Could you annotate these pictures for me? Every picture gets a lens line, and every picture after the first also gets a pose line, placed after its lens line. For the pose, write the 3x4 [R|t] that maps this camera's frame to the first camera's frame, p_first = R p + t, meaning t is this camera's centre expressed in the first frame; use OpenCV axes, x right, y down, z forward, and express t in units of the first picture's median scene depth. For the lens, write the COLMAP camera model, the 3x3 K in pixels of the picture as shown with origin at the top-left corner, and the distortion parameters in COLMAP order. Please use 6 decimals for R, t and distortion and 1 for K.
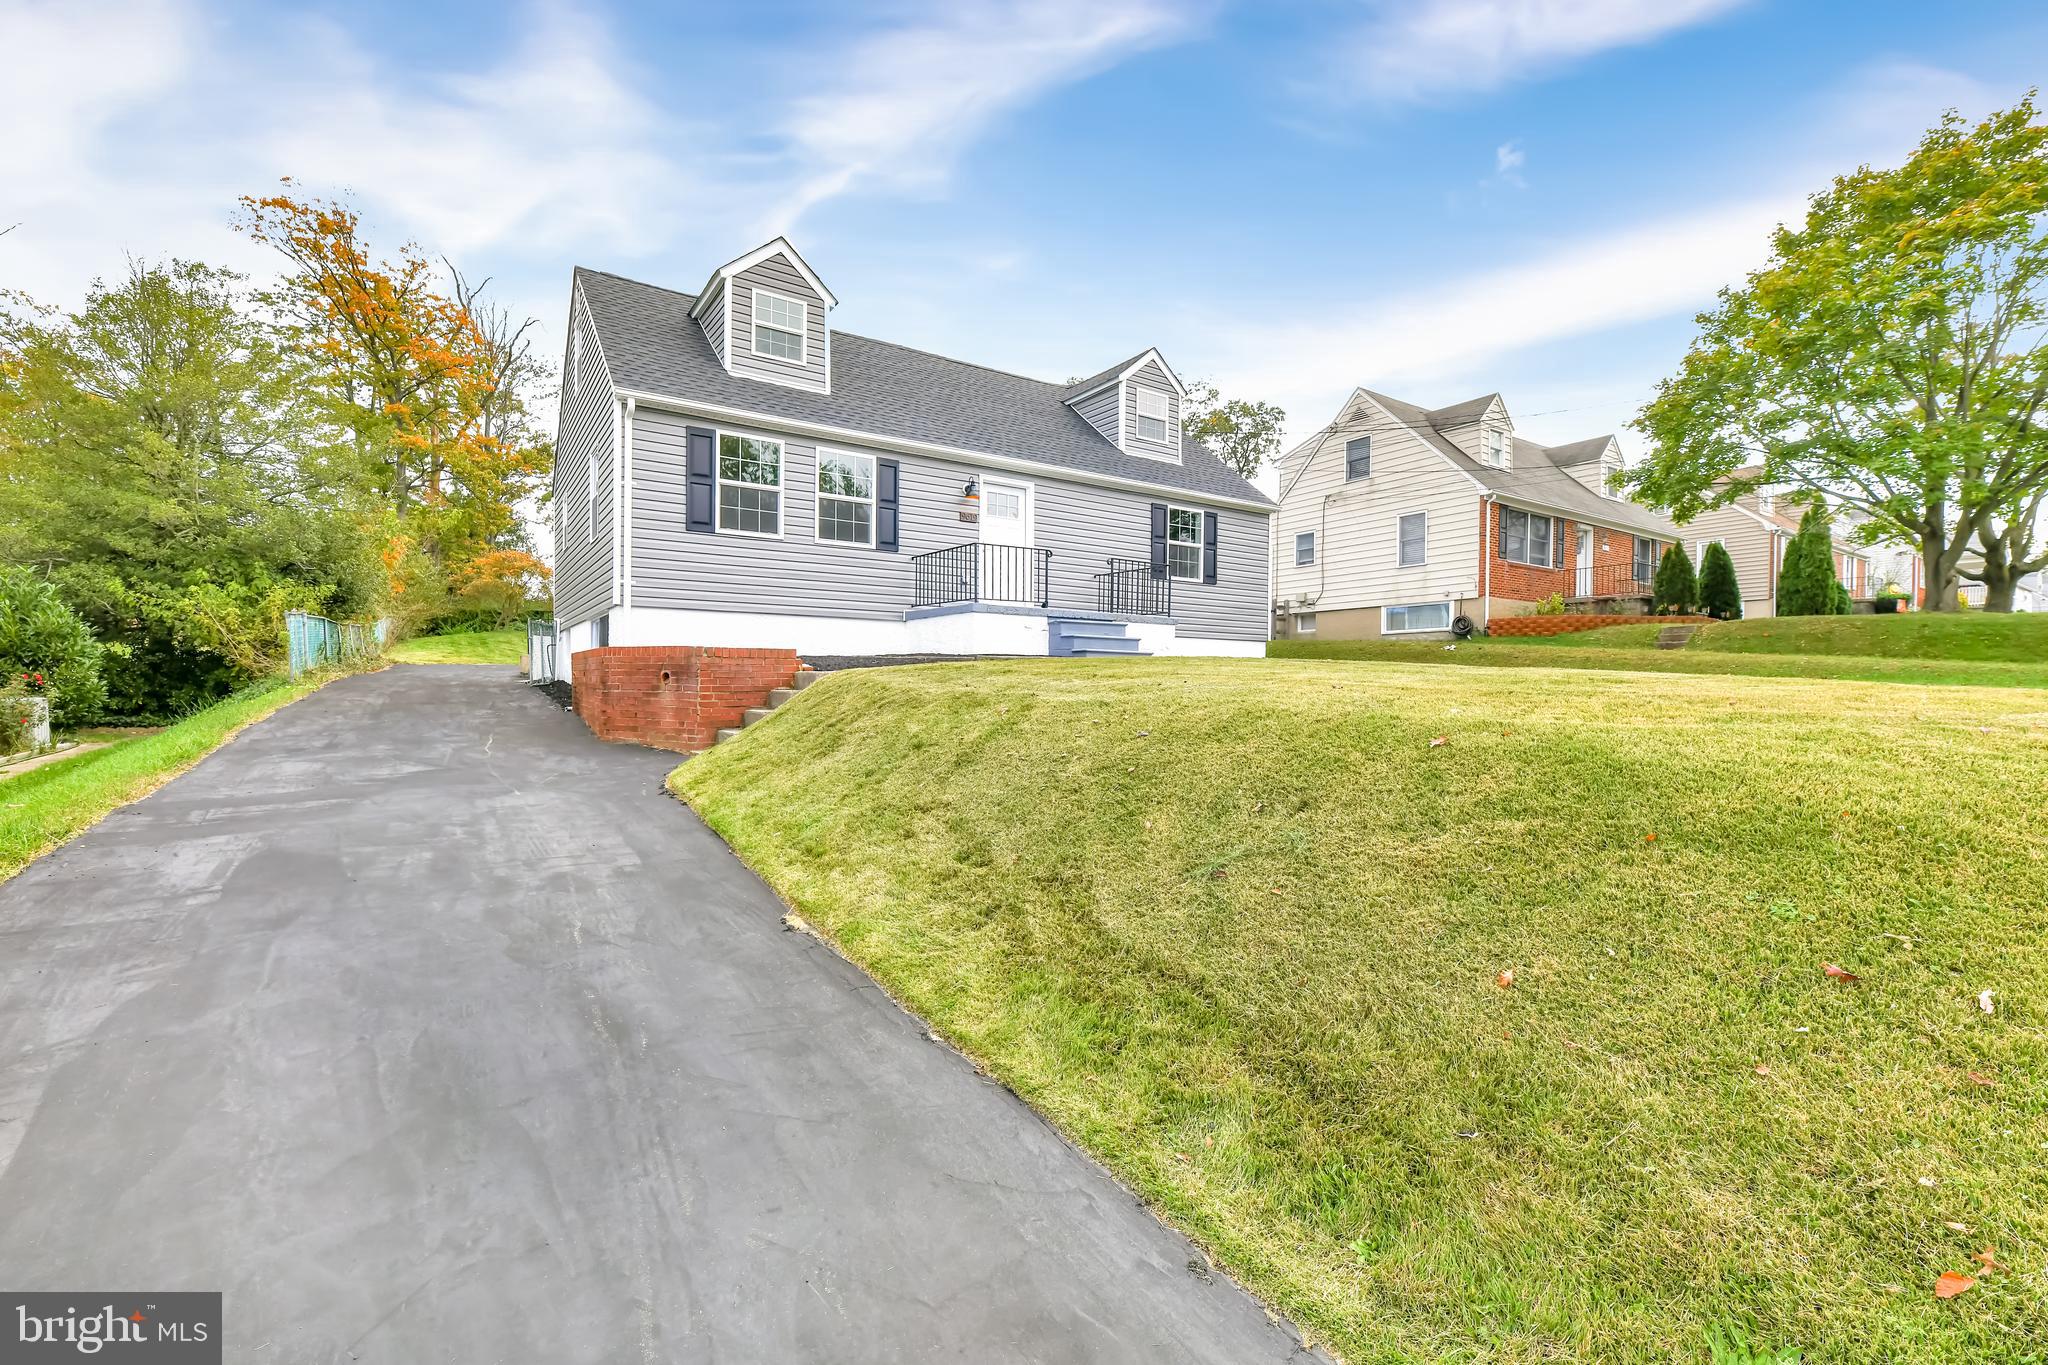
lens RADIAL K [[863.5, 0, 1021.9], [0, 863.5, 717.0], [0, 0, 1]] dist [-0.005216, -0.001069]
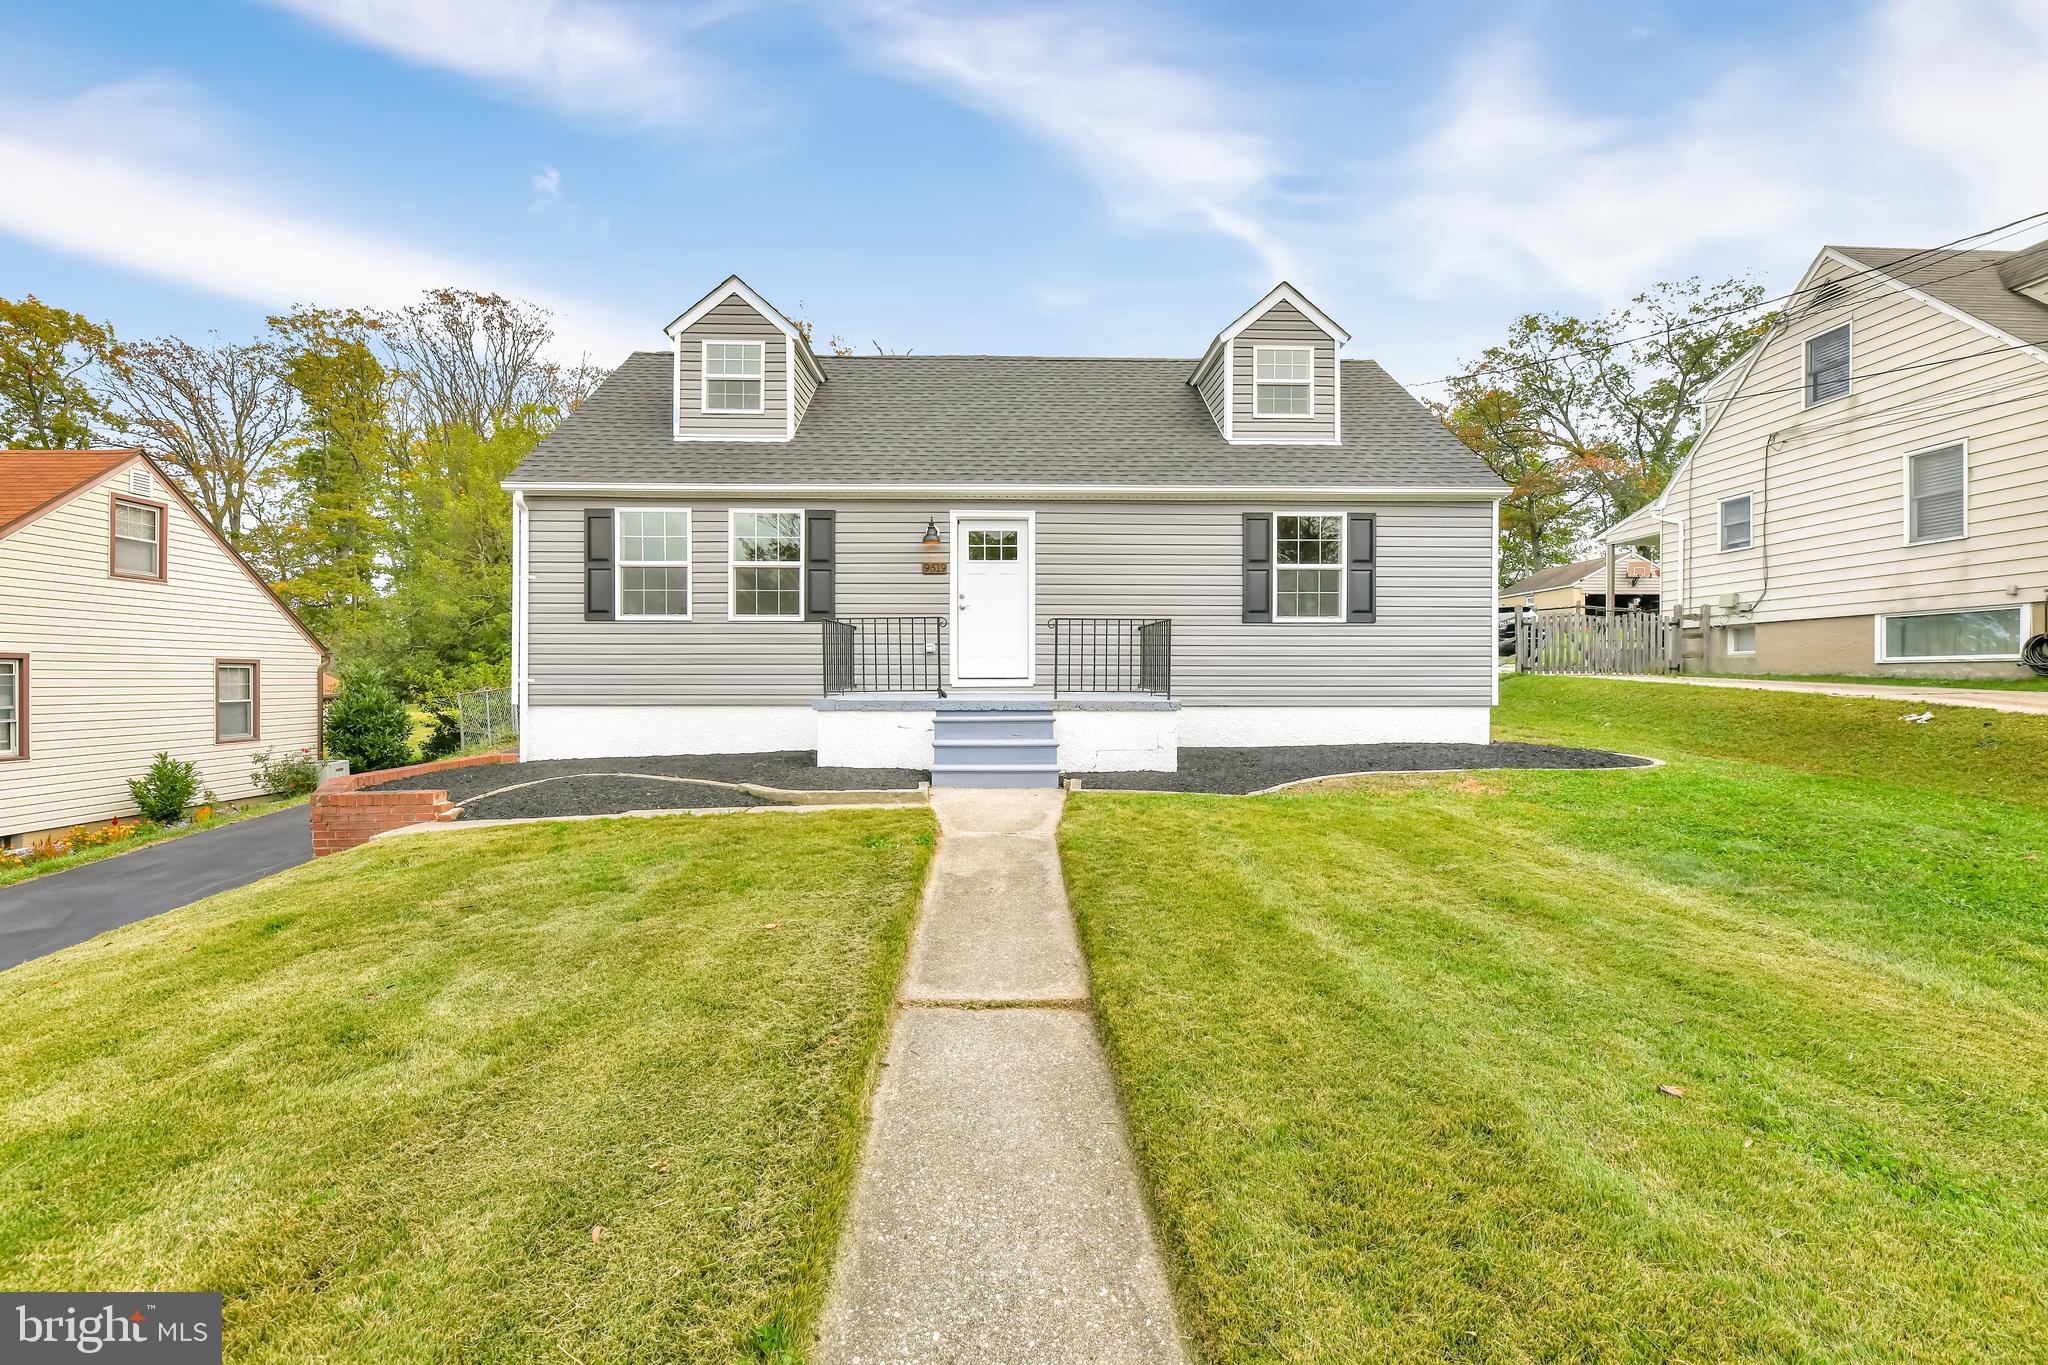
lens RADIAL K [[863.5, 0, 1014.7], [0, 863.5, 692.1], [0, 0, 1]] dist [-0.005216, -0.001069]
pose [[0.848702, 0.000512, -0.528871, 0.339368], [-0.011390, 0.999785, -0.017311, -0.088158], [0.528749, 0.020716, 0.848526, 0.313832]]
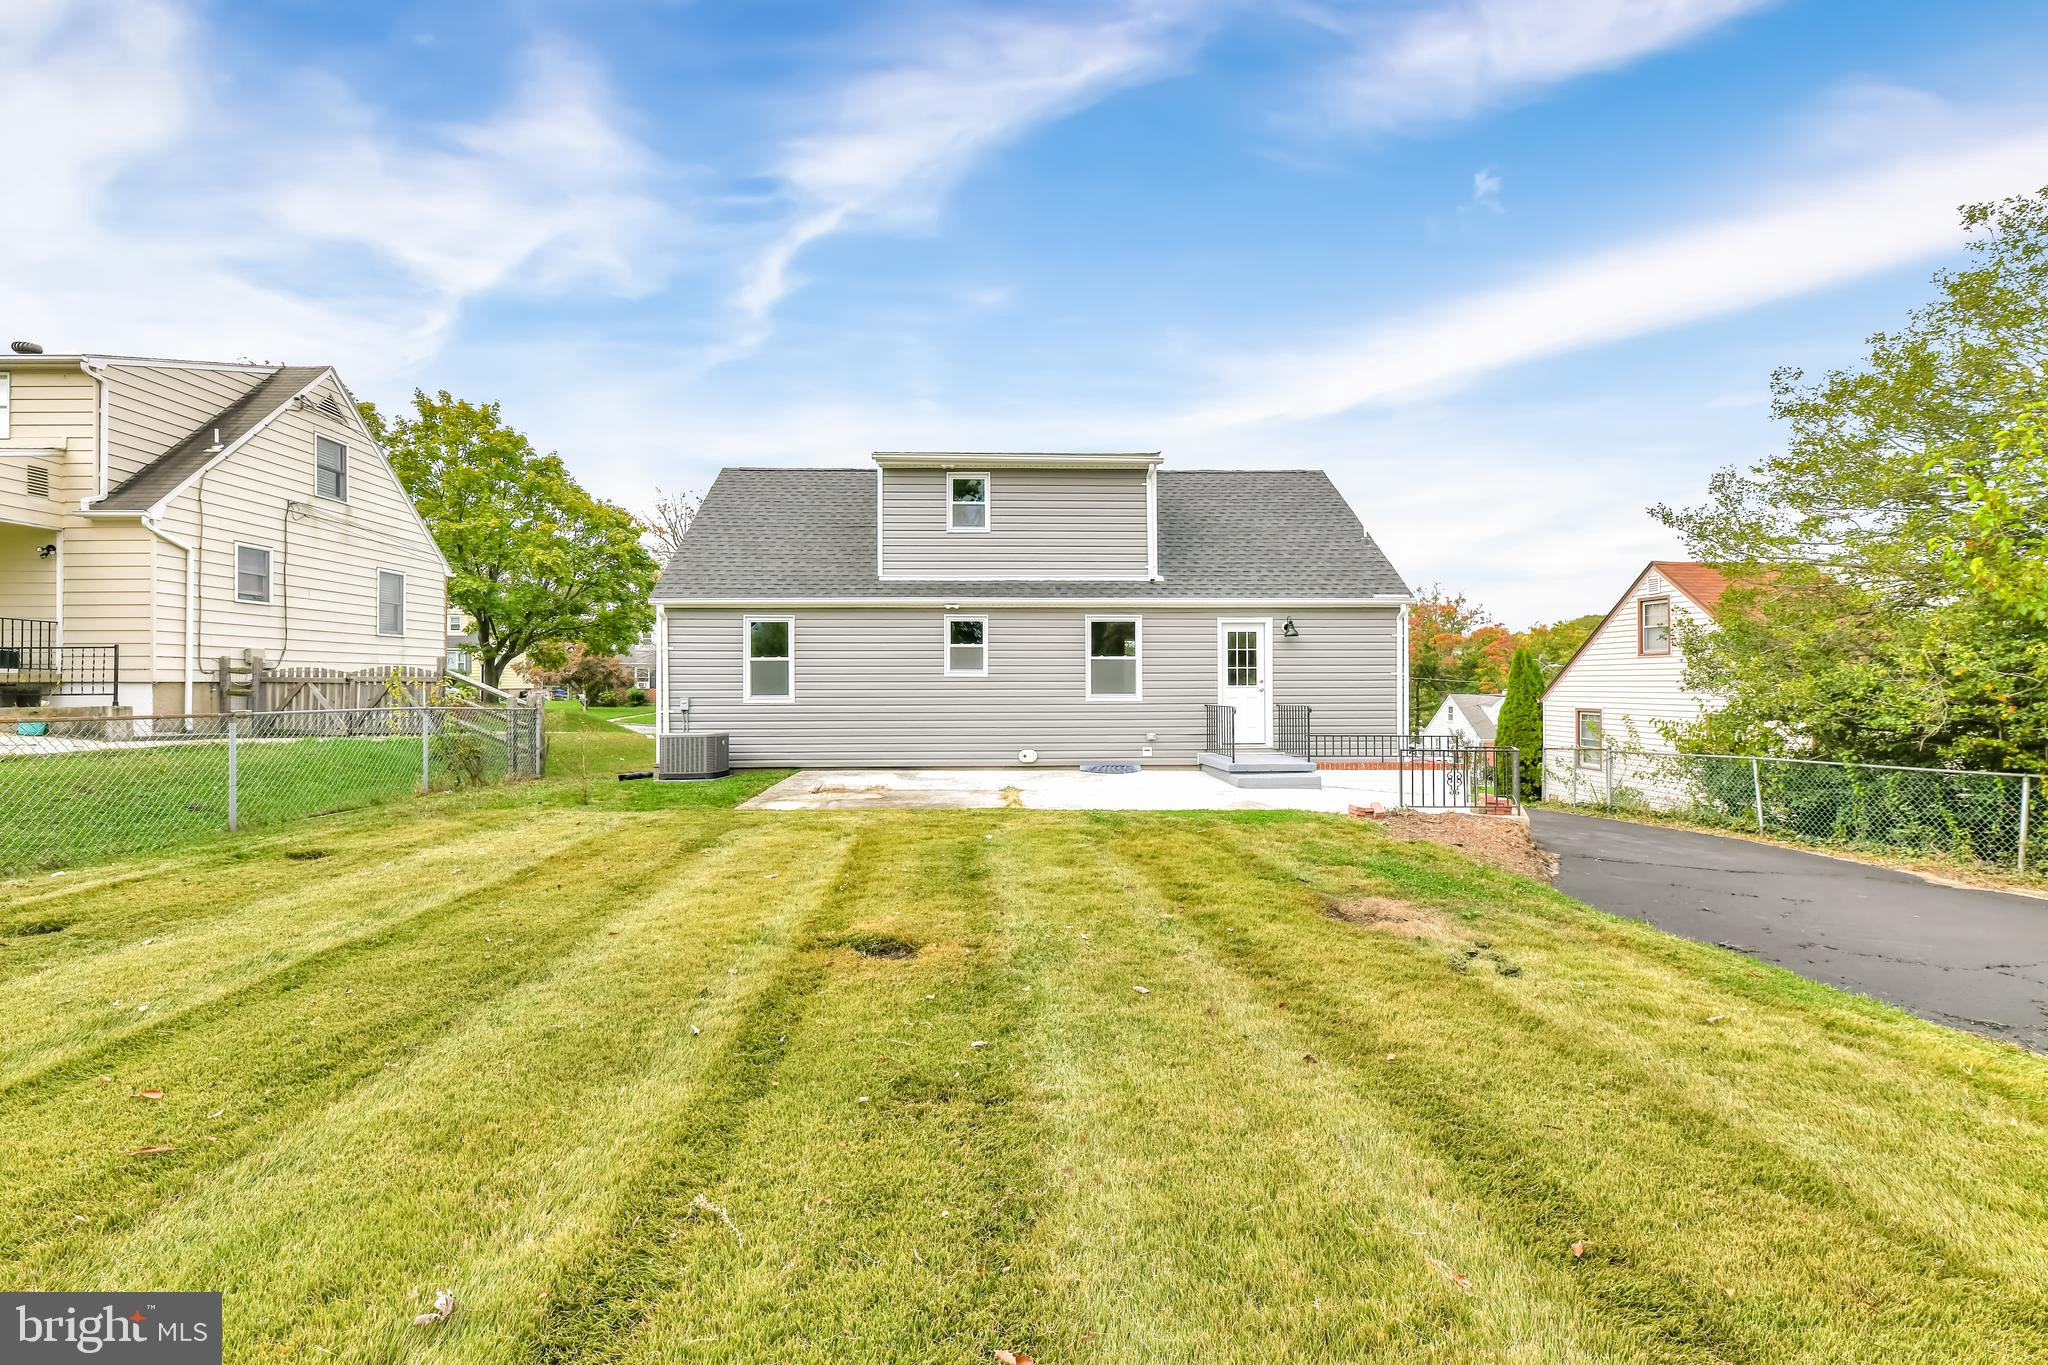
lens RADIAL K [[863.5, 0, 1023.5], [0, 863.5, 673.6], [0, 0, 1]] dist [-0.005216, -0.001069]
pose [[-0.856567, 0.001057, 0.516035, -0.667354], [0.014724, 0.999641, 0.022394, -0.209535], [-0.515826, 0.026780, -0.856275, 1.949118]]
